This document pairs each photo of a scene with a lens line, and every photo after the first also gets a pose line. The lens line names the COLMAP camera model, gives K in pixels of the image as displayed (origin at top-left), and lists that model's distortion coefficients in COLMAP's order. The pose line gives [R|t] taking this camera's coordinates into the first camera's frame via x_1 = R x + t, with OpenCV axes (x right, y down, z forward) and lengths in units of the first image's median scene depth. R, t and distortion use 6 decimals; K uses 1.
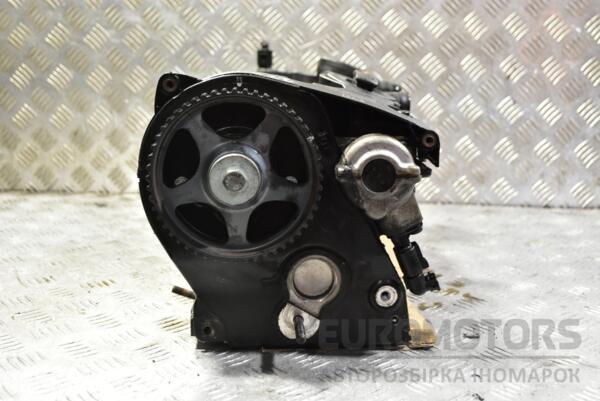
lens RADIAL K [[768.1, 0, 300.5], [0, 768.1, 206.5], [0, 0, 1]] dist [0.025747, 0.000000]
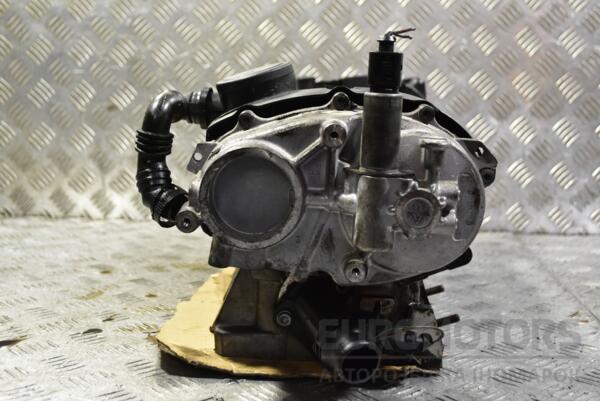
lens RADIAL K [[828.3, 0, 304.4], [0, 828.3, 197.3], [0, 0, 1]] dist [0.019689, 0.000000]
pose [[0.999741, 0.004435, -0.022312, 0.185205], [-0.005414, 0.999016, -0.044009, 0.006107], [0.022095, 0.044119, 0.998782, -0.001738]]
